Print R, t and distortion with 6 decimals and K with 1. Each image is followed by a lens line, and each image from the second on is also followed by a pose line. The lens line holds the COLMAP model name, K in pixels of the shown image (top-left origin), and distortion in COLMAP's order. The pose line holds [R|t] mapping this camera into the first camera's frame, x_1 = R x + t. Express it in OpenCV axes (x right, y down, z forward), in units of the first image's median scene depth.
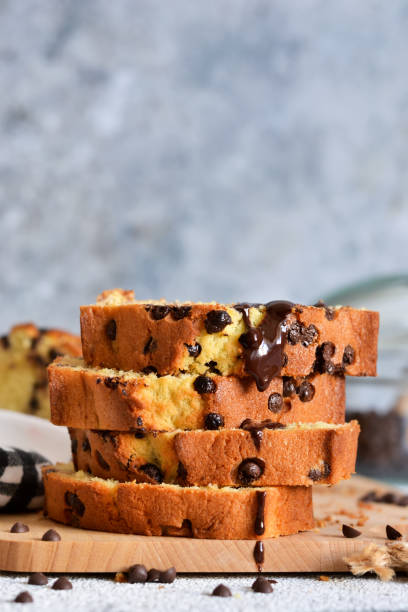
lens RADIAL K [[1616.9, 0, 184.9], [0, 1616.9, 327.4], [0, 0, 1]] dist [-0.094099, 0.787738]
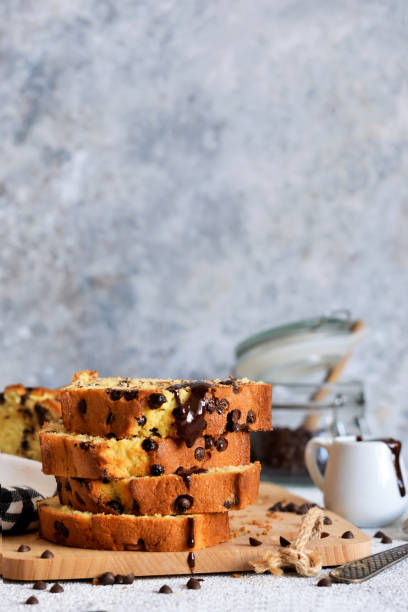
lens RADIAL K [[1682.2, 0, 204.0], [0, 1682.2, 306.0], [0, 0, 1]] dist [-0.140679, 1.398526]
pose [[0.998757, -0.036573, 0.033879, 0.014314], [0.035701, 0.999025, 0.025988, -0.124588], [-0.034796, -0.024746, 0.999088, -0.489888]]
